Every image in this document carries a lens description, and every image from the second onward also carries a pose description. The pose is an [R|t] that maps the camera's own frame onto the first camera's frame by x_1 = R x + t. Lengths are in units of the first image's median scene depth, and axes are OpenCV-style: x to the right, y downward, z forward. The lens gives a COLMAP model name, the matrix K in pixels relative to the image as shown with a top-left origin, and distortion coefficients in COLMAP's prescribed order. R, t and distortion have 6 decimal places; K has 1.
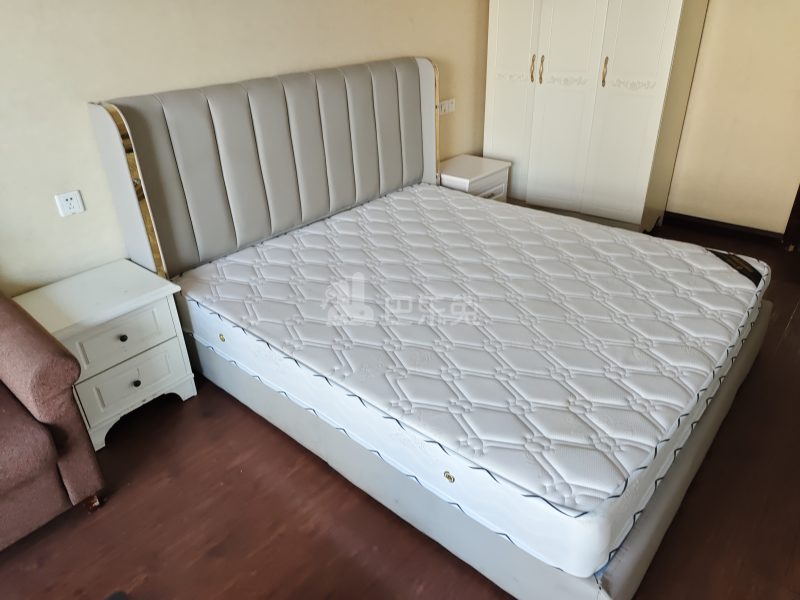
lens RADIAL K [[545.4, 0, 398.2], [0, 545.4, 277.5], [0, 0, 1]] dist [-0.007276, -0.005398]
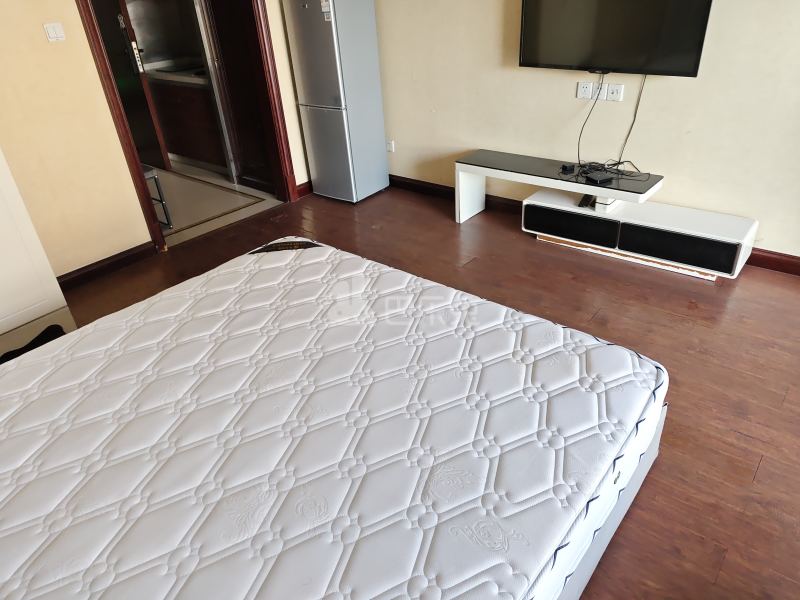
lens RADIAL K [[545.4, 0, 398.2], [0, 545.4, 277.5], [0, 0, 1]] dist [-0.007276, -0.005398]
pose [[-0.016094, -0.445993, 0.894892, -0.492576], [0.507968, 0.767256, 0.391518, -0.384394], [-0.861226, 0.460877, 0.214202, 0.813281]]
